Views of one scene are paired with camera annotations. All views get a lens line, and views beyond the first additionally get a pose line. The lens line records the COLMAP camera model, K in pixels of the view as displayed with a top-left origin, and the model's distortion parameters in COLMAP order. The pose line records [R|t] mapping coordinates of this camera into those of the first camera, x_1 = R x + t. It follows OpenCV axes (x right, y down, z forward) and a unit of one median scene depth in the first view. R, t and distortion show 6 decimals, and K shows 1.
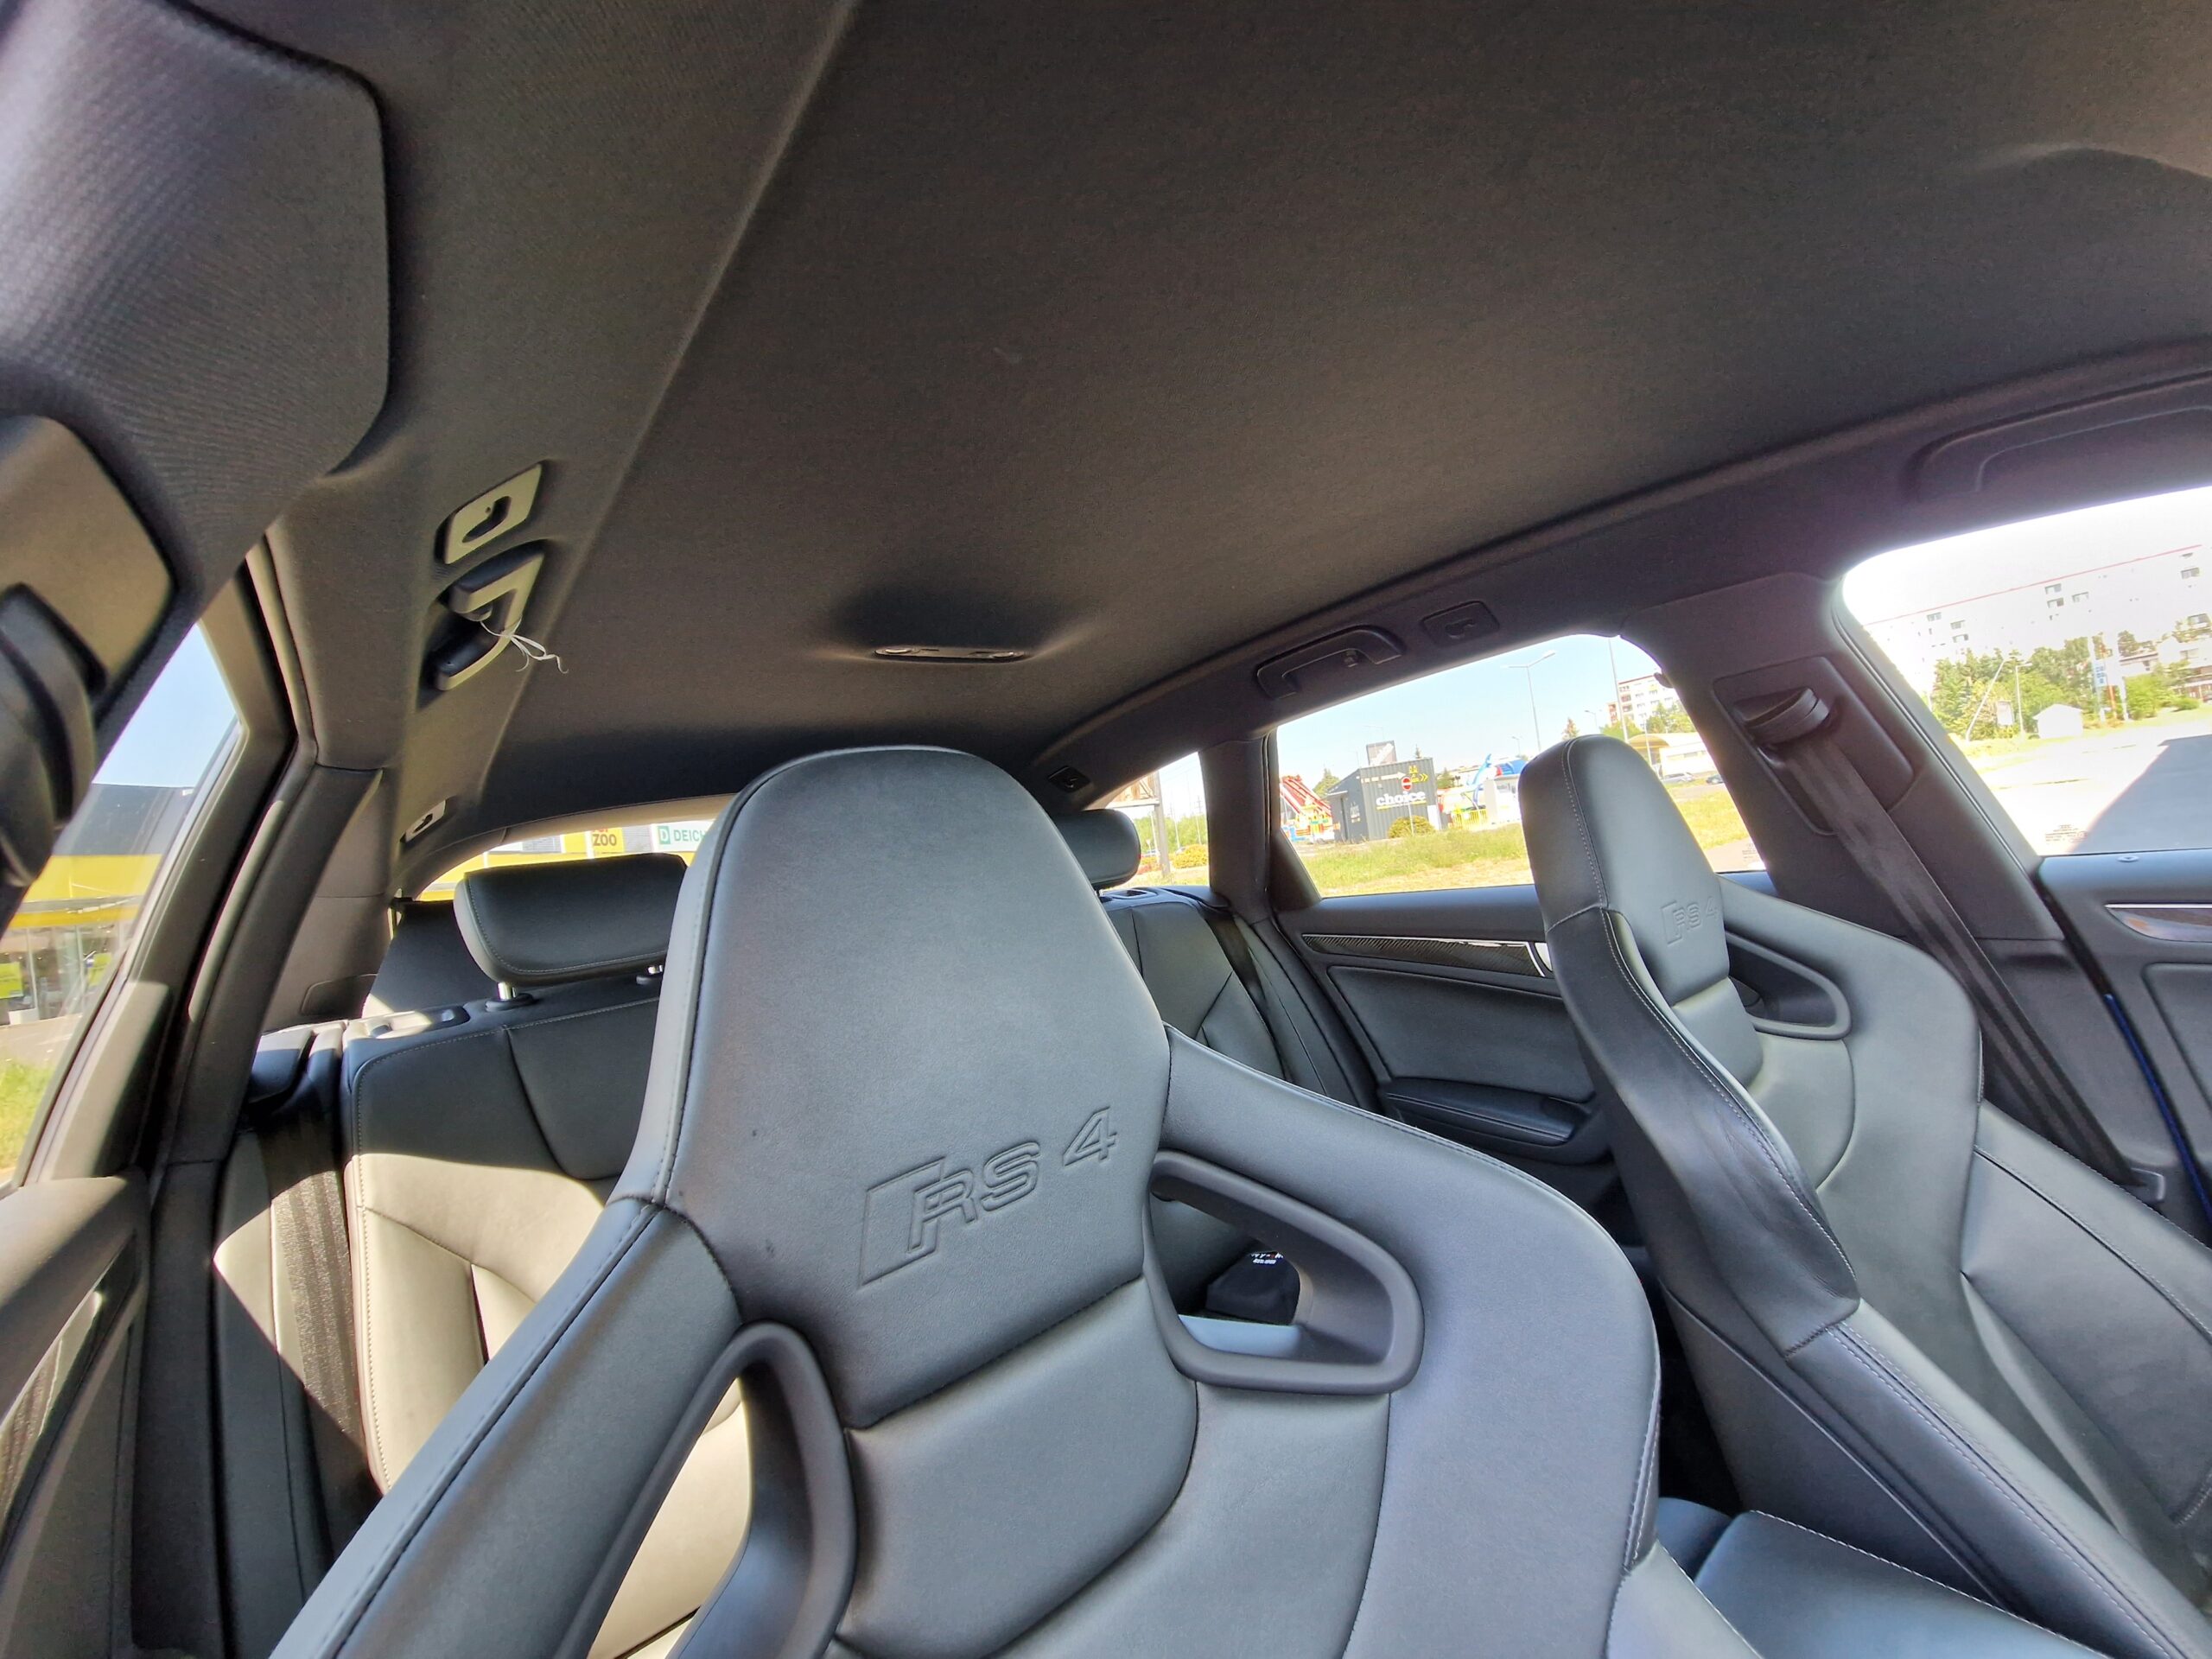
lens RADIAL K [[909.0, 0, 1098.8], [0, 909.0, 845.8], [0, 0, 1]] dist [0.011643, -0.007111]
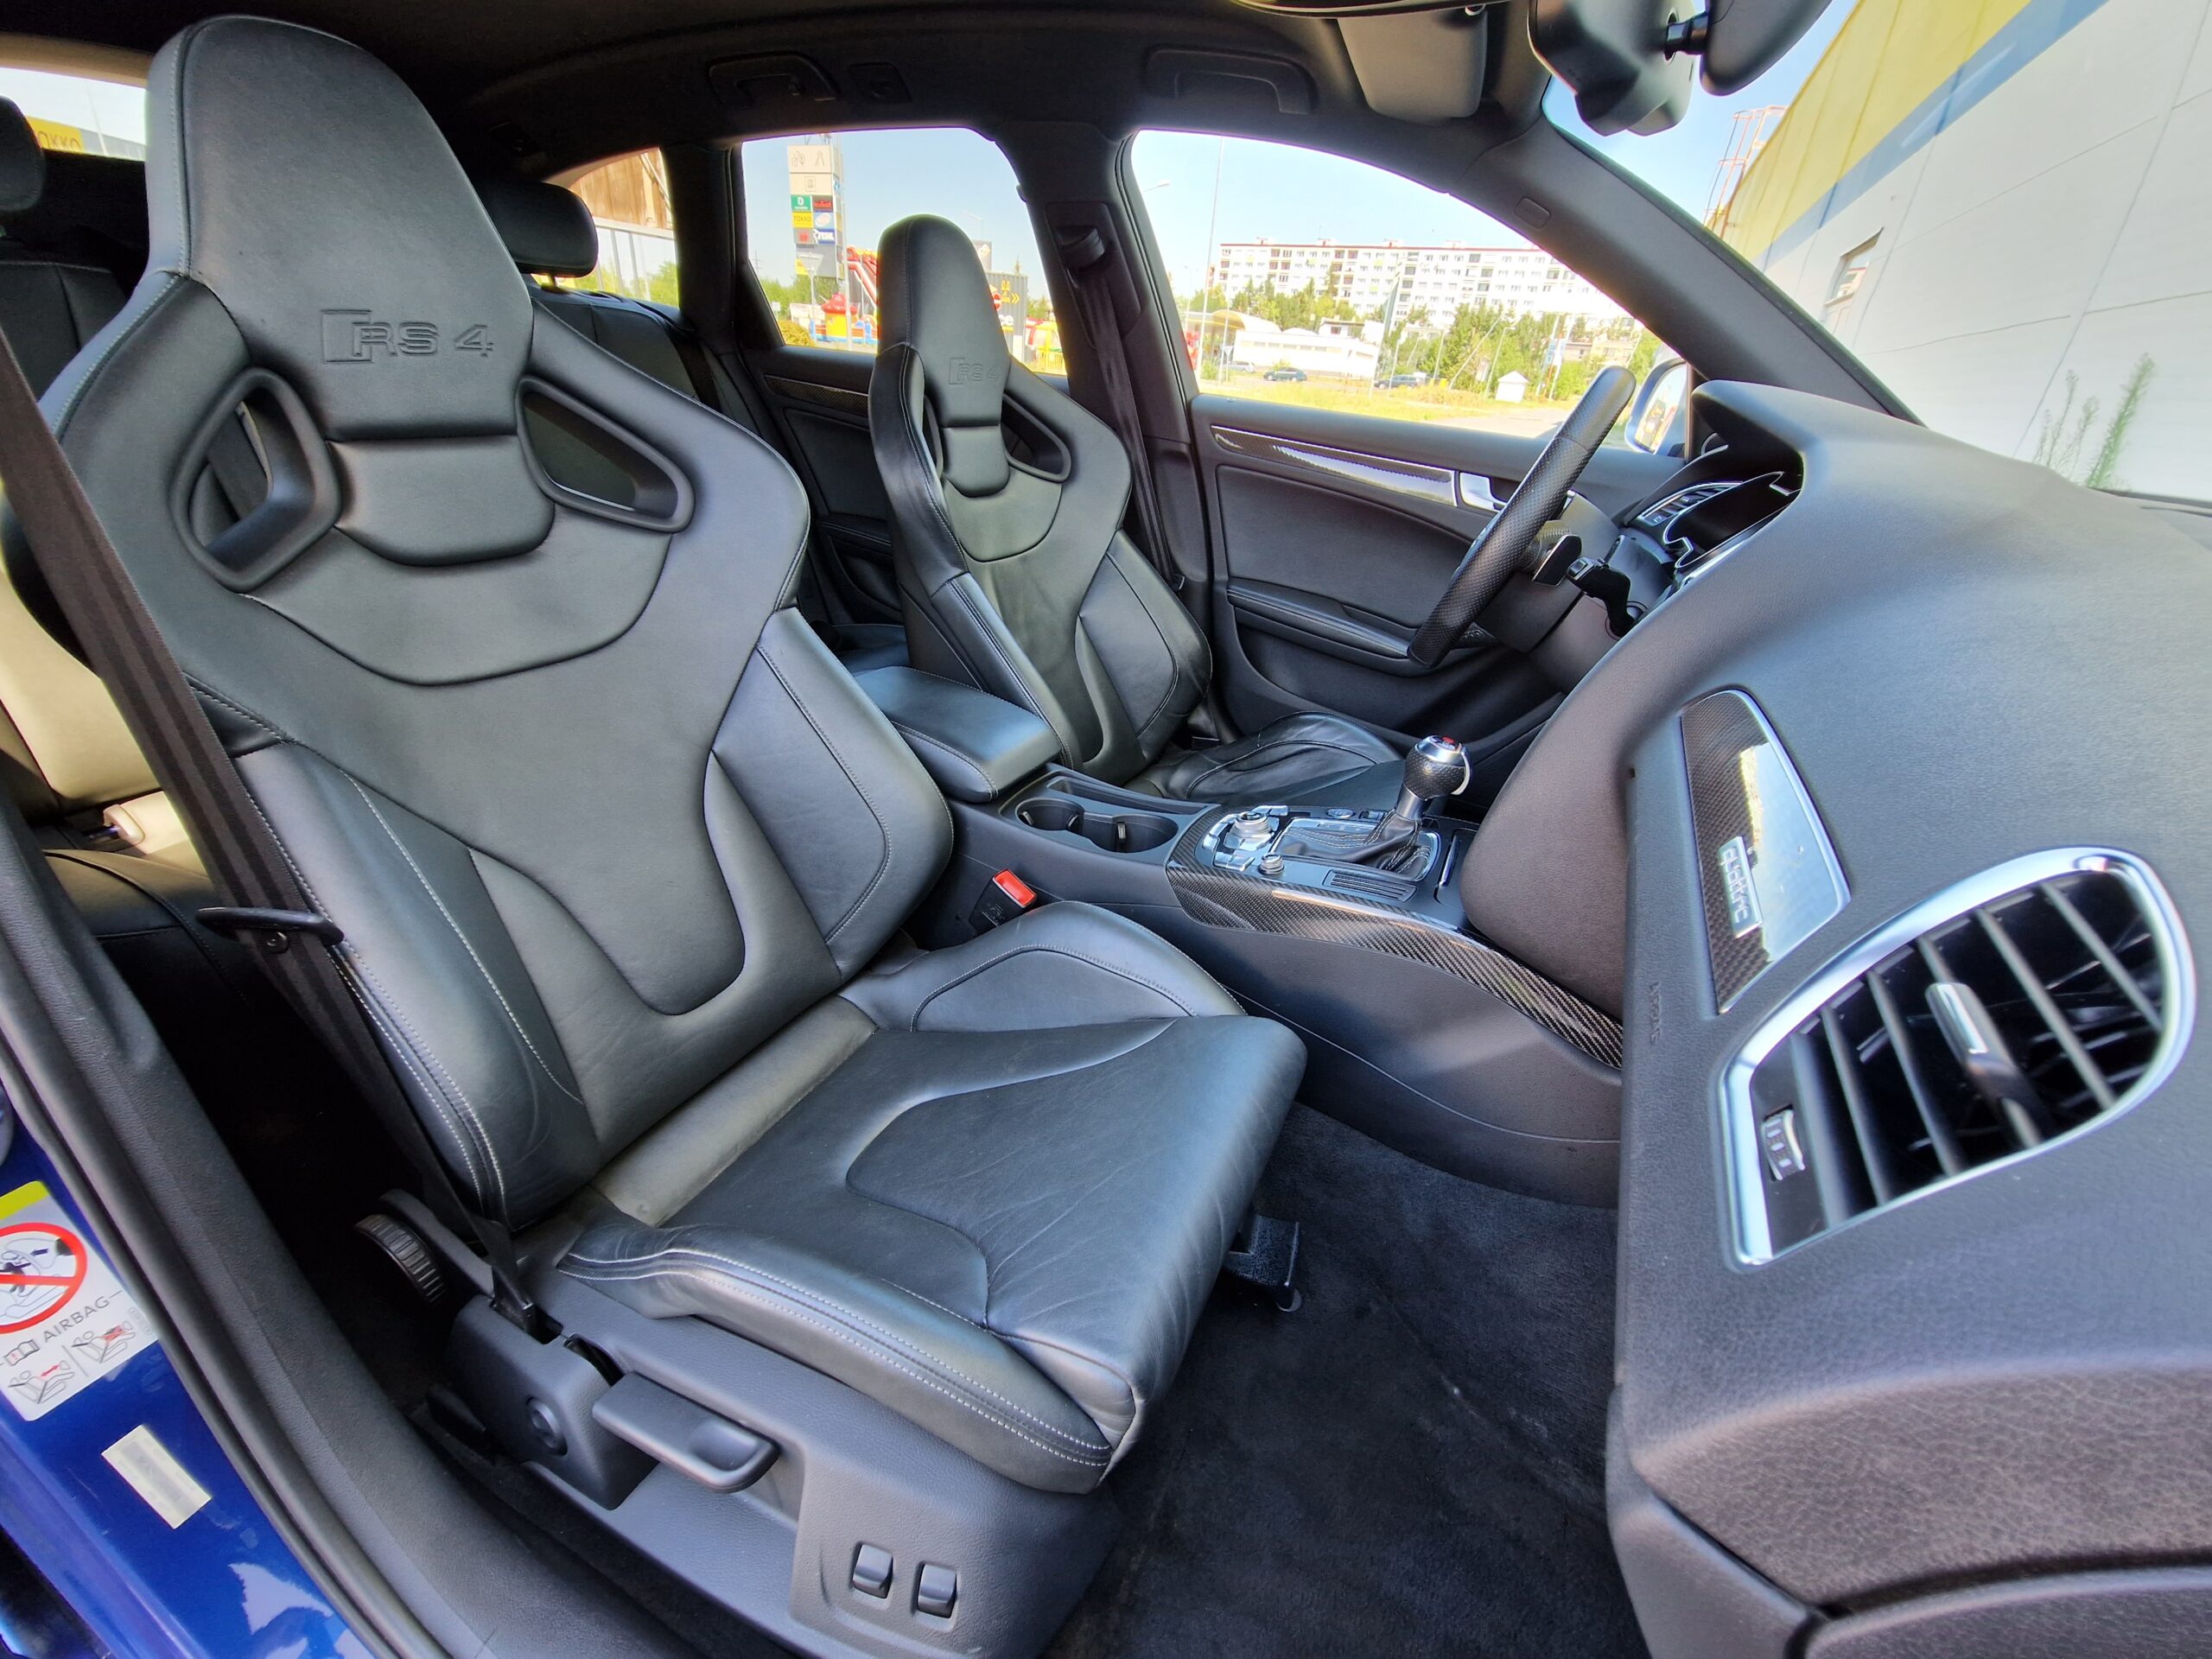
lens RADIAL K [[909.0, 0, 1103.1], [0, 909.0, 853.2], [0, 0, 1]] dist [0.011643, -0.007111]
pose [[0.886196, -0.012959, 0.463128, 0.115506], [-0.211475, 0.878091, 0.429226, 0.081441], [-0.412231, -0.478319, 0.775421, -0.665881]]
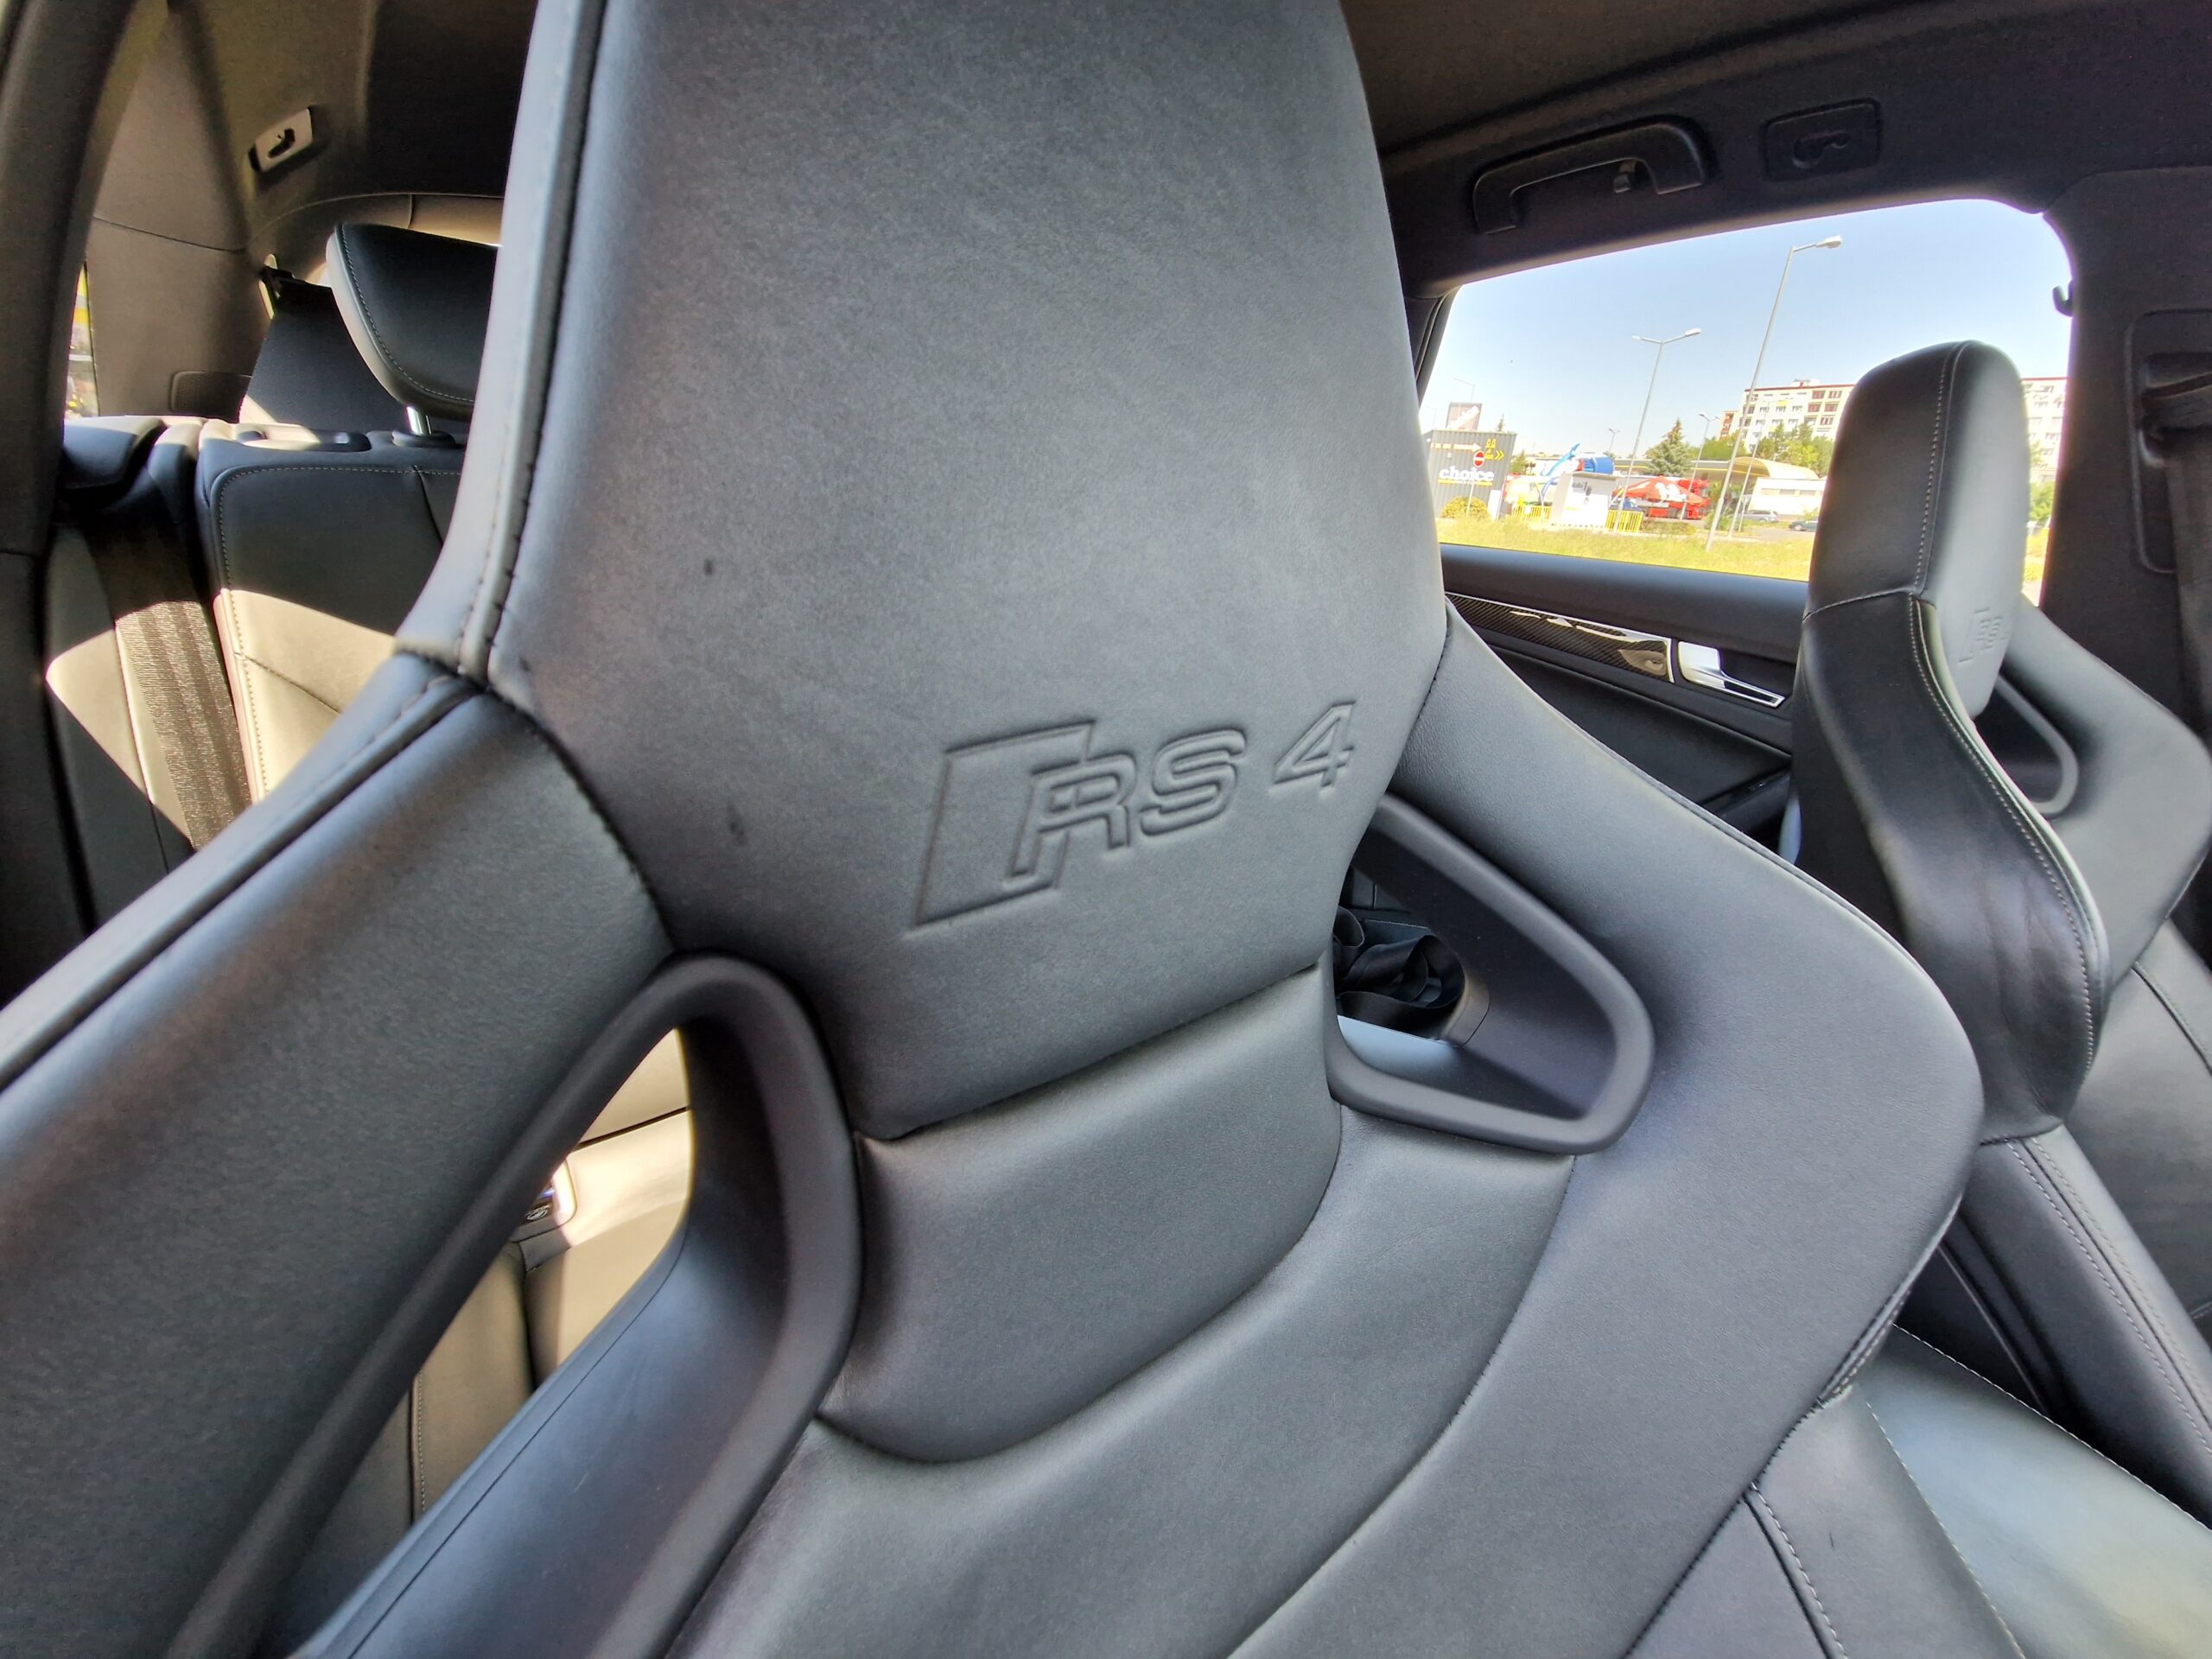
lens RADIAL K [[909.0, 0, 1099.3], [0, 909.0, 849.5], [0, 0, 1]] dist [0.011643, -0.007111]
pose [[0.980046, 0.192185, 0.050743, -0.074468], [-0.196622, 0.899891, 0.389277, 0.087435], [0.029150, -0.391487, 0.919722, 0.213075]]
